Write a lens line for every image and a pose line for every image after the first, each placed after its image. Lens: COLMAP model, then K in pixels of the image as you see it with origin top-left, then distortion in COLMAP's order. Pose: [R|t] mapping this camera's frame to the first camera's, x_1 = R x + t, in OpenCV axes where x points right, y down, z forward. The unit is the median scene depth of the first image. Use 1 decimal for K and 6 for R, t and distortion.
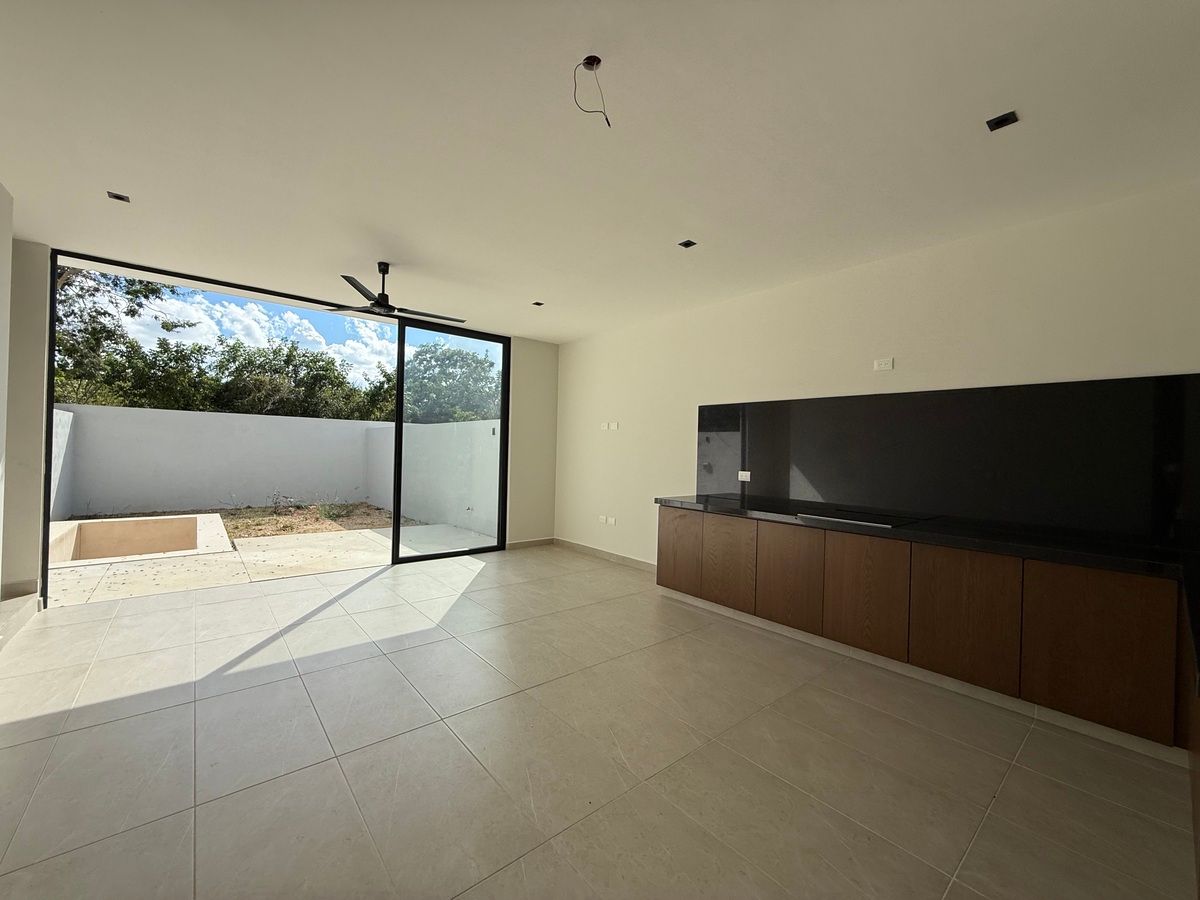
lens RADIAL K [[474.7, 0, 593.1], [0, 474.7, 447.5], [0, 0, 1]] dist [-0.010623, 0.005929]
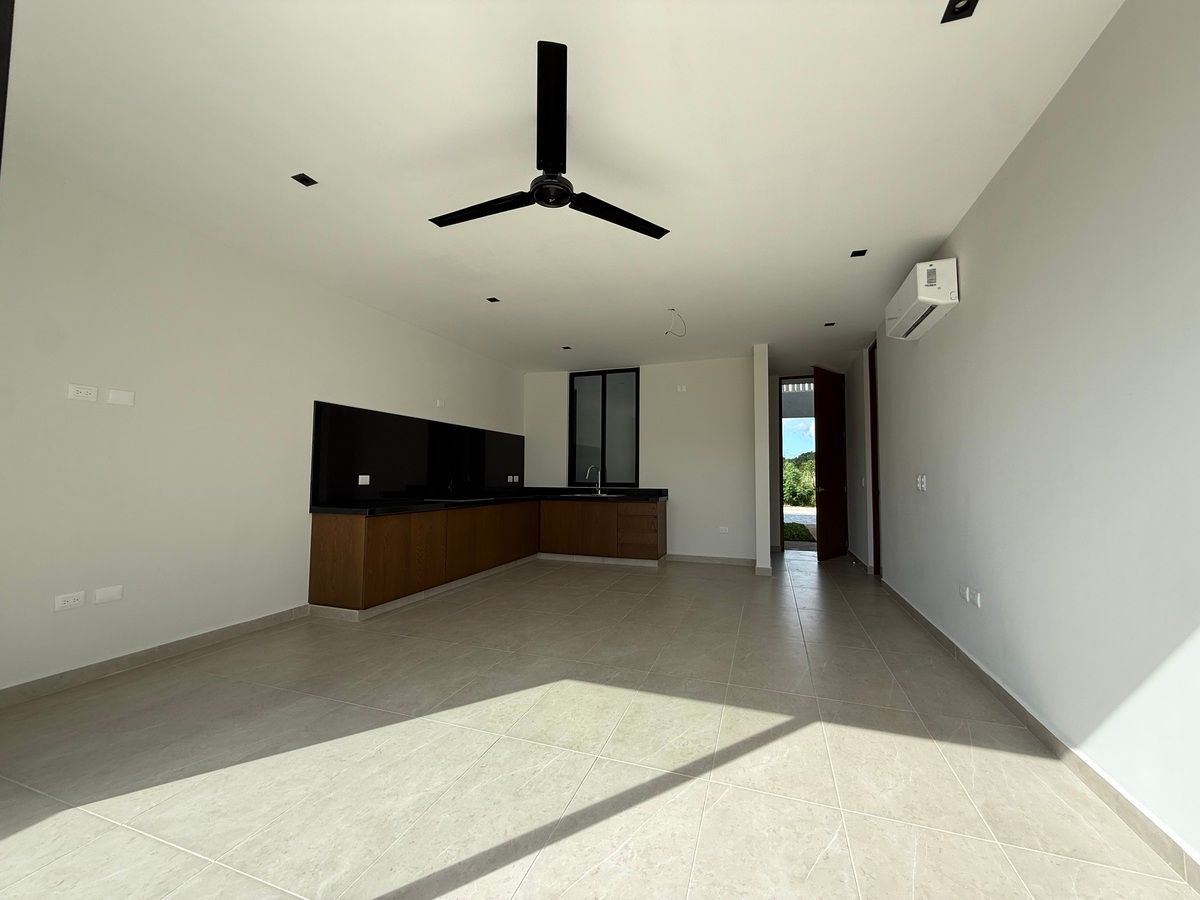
lens RADIAL K [[474.7, 0, 612.5], [0, 474.7, 453.9], [0, 0, 1]] dist [0.001448, 0.000141]
pose [[-0.528240, 0.022417, 0.848799, -0.812506], [-0.021016, 0.999000, -0.039463, 0.028418], [-0.848835, -0.038684, -0.527241, 1.054695]]
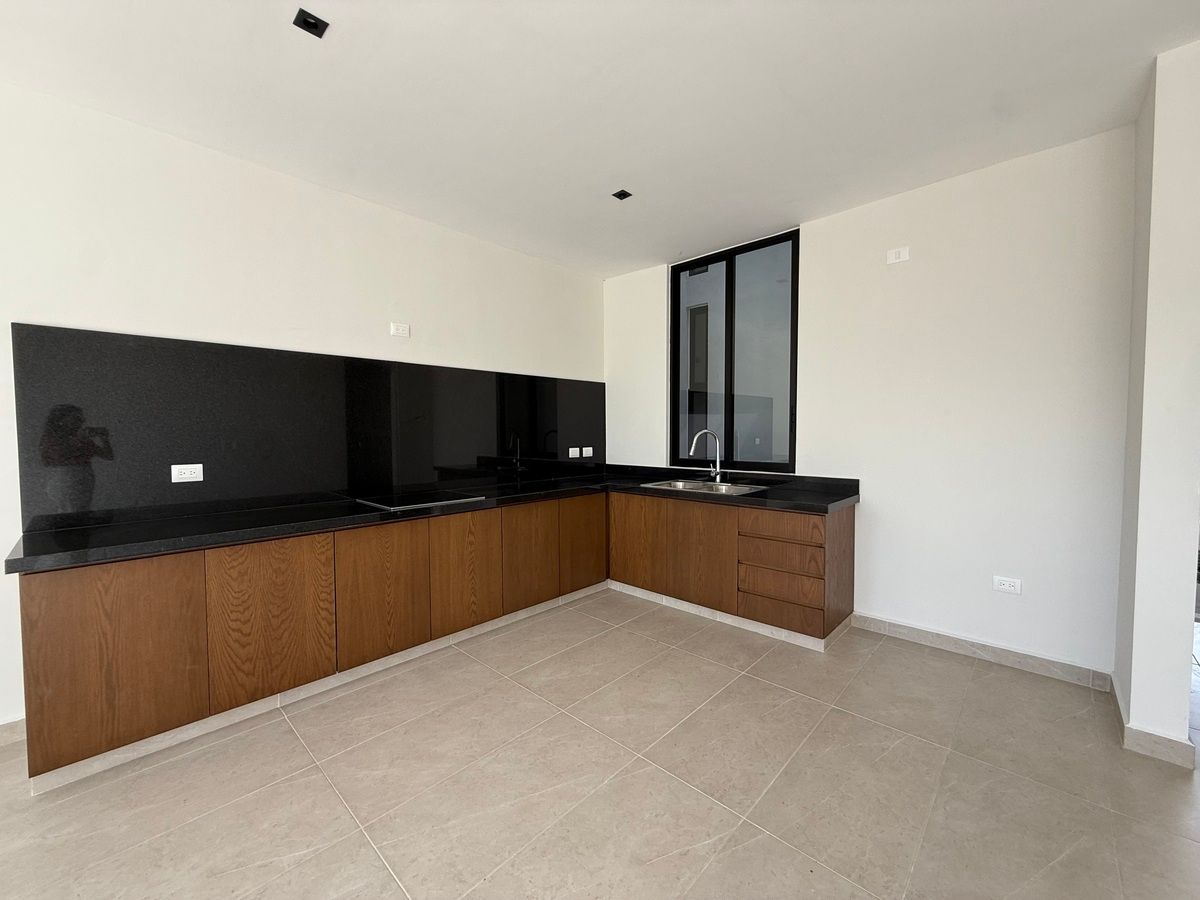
lens RADIAL K [[448.7, 0, 625.3], [0, 448.7, 447.1], [0, 0, 1]] dist [-0.000330, 0.000142]
pose [[-0.118671, -0.055575, 0.991377, -0.271737], [-0.007120, 0.998454, 0.055119, -0.004437], [-0.992908, -0.000518, -0.118883, 0.558670]]
